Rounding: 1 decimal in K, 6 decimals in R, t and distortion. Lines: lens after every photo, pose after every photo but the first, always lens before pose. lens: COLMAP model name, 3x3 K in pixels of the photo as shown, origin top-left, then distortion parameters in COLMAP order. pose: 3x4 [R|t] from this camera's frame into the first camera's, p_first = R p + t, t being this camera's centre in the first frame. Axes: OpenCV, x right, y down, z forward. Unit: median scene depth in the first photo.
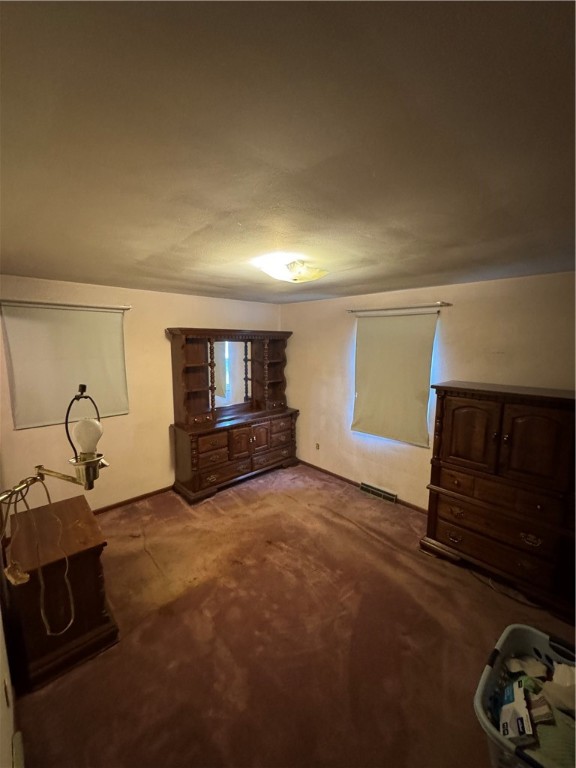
lens RADIAL K [[308.7, 0, 285.2], [0, 308.7, 384.9], [0, 0, 1]] dist [-0.001909, 0.000033]
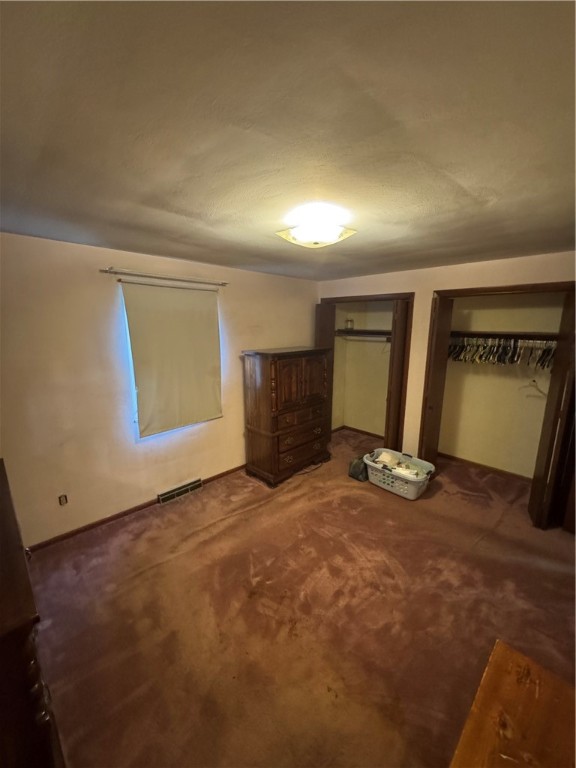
lens RADIAL K [[308.7, 0, 291.6], [0, 308.7, 384.6], [0, 0, 1]] dist [-0.001909, 0.000033]
pose [[-0.037747, -0.200062, 0.979056, -0.525917], [0.136483, 0.969541, 0.203379, -0.083488], [-0.989923, 0.141301, -0.009292, 0.665058]]
